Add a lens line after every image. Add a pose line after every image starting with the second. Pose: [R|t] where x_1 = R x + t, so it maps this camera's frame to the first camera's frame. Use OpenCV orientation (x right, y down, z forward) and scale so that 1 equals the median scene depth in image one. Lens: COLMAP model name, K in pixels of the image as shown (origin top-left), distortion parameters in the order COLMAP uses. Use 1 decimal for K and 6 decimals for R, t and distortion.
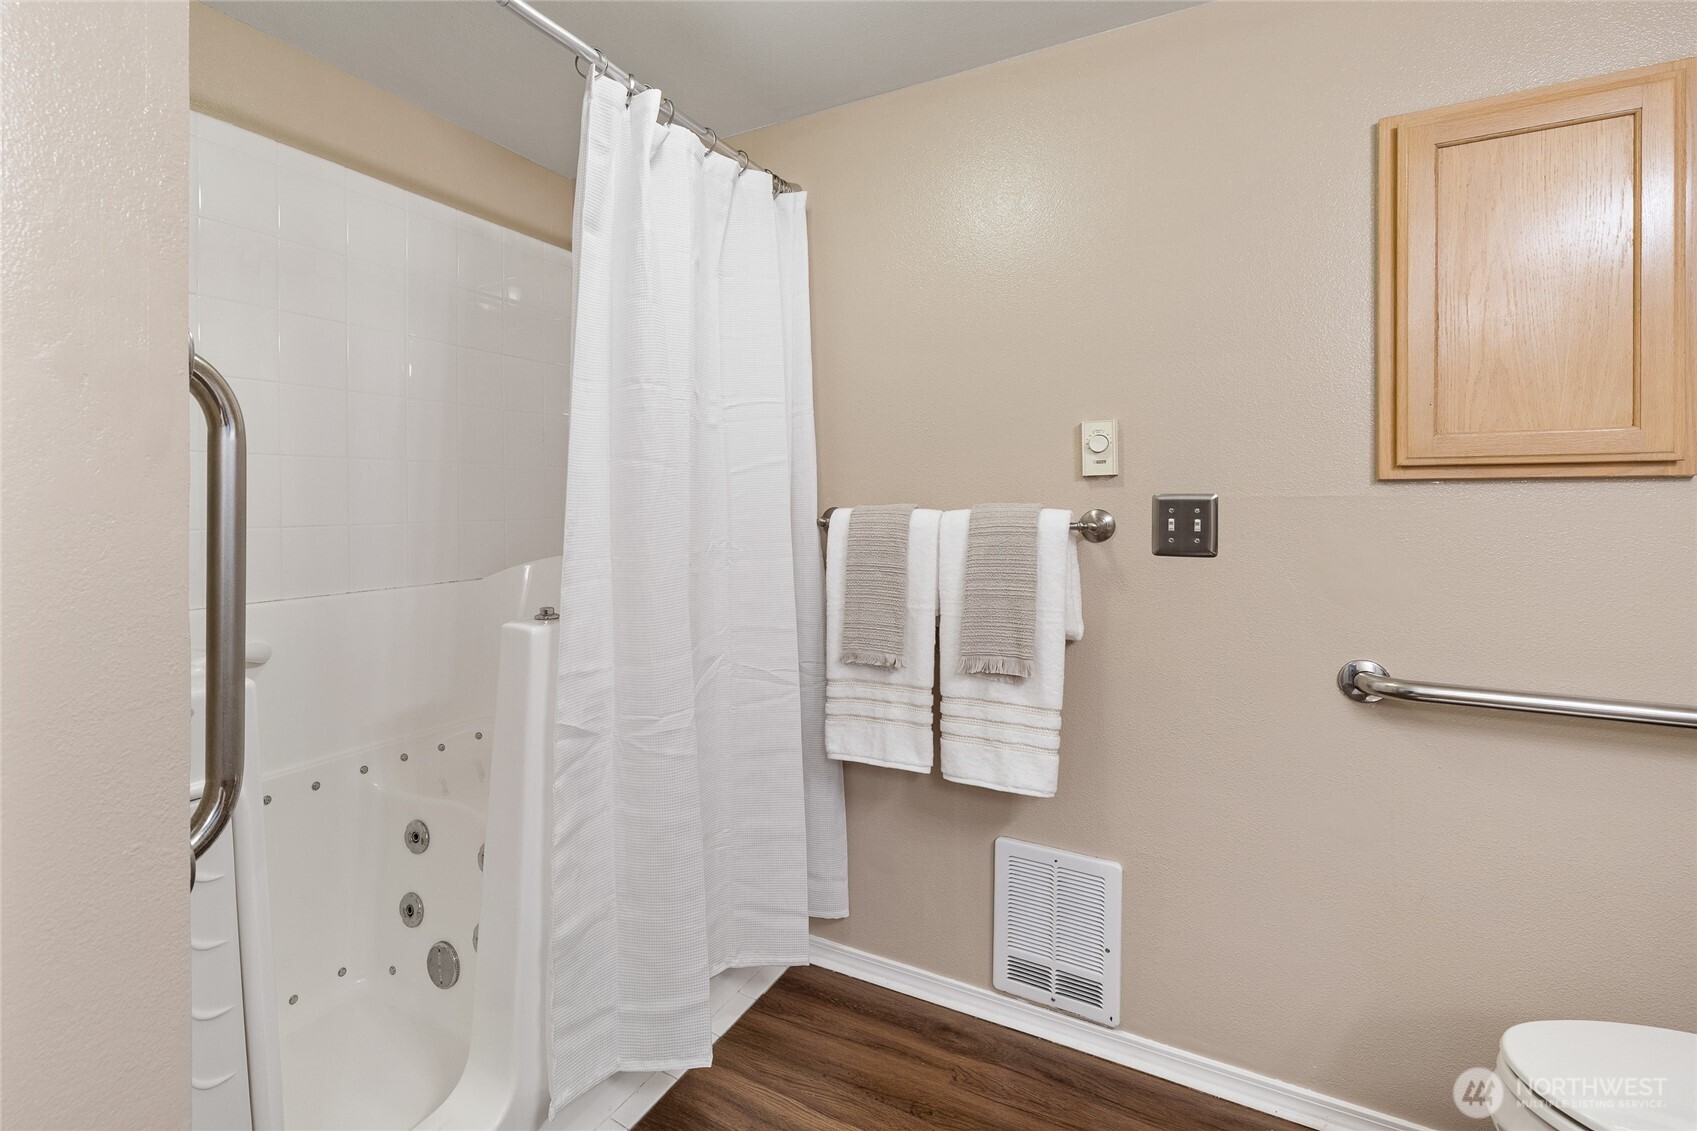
lens RADIAL K [[676.6, 0, 847.1], [0, 676.6, 514.2], [0, 0, 1]] dist [-0.001350, -0.000082]
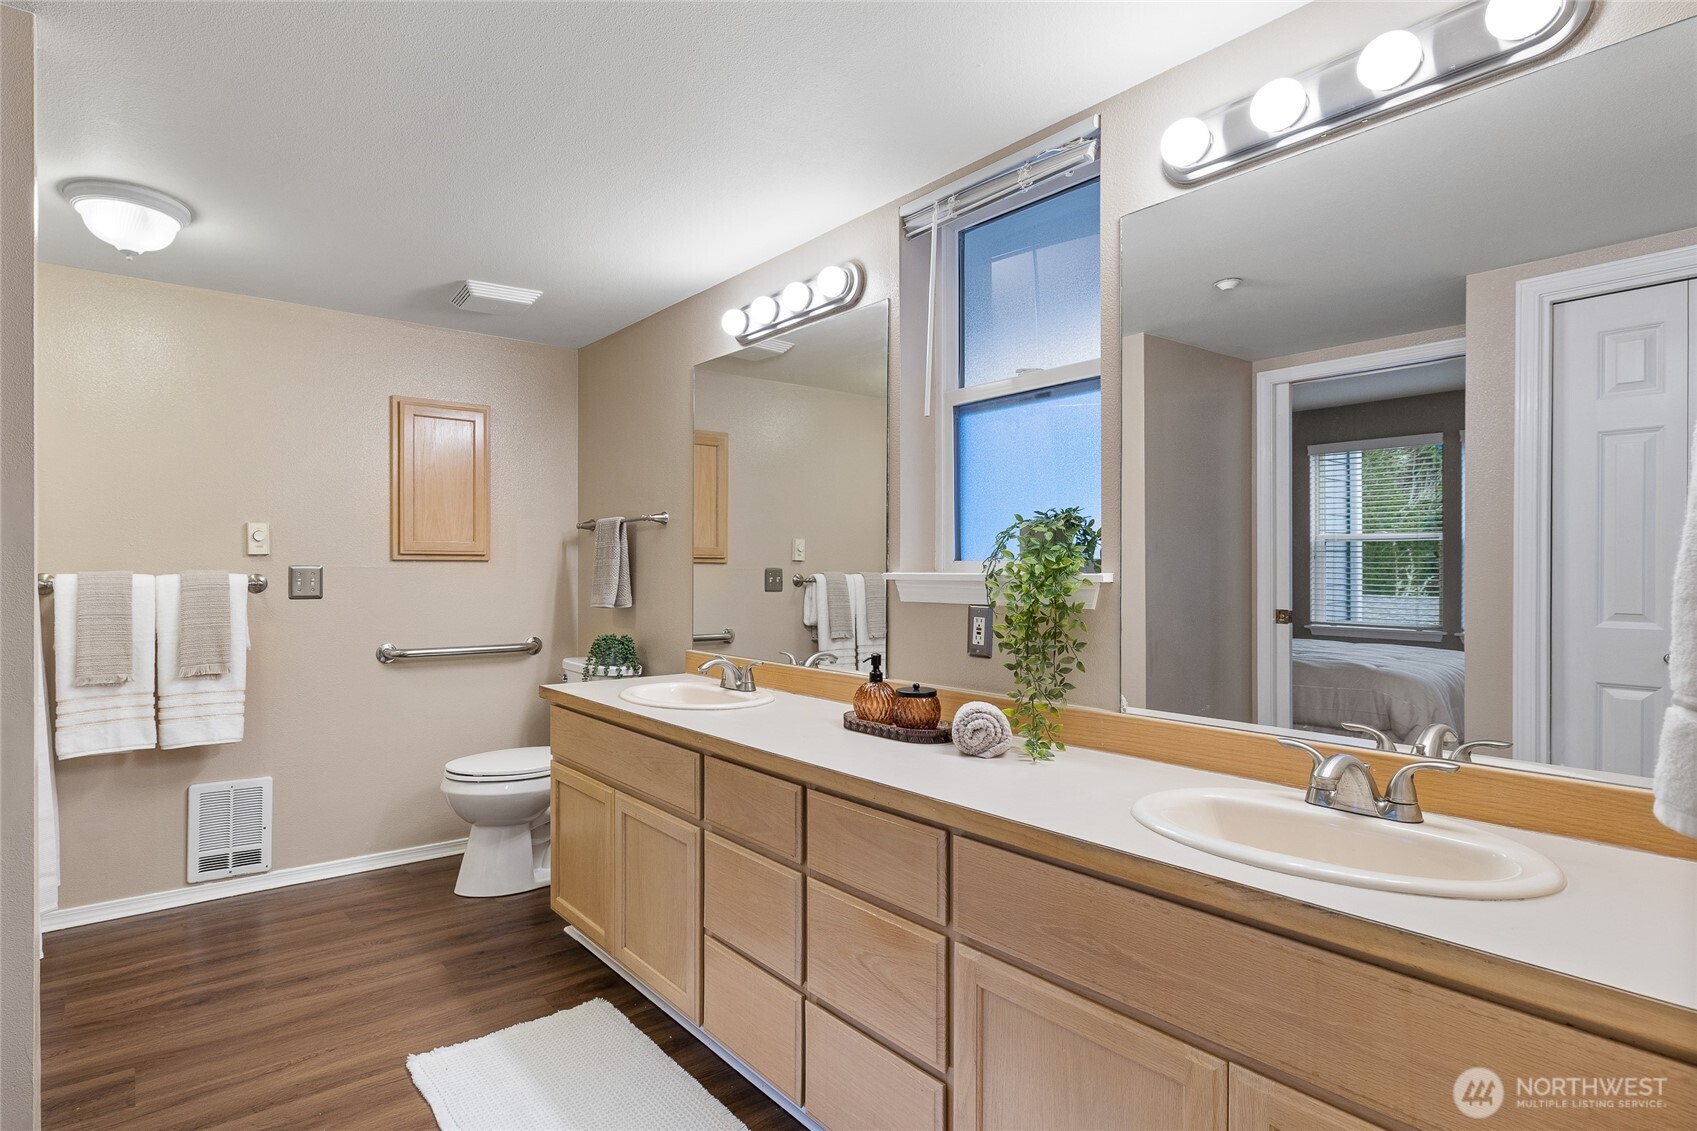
lens RADIAL K [[905.7, 0, 847.8], [0, 905.7, 572.7], [0, 0, 1]] dist [-0.000971, 0.000212]
pose [[0.283995, -0.004425, 0.958816, -1.399468], [0.002586, 0.999989, 0.003849, -0.014790], [-0.958822, 0.001387, 0.284003, -1.084057]]
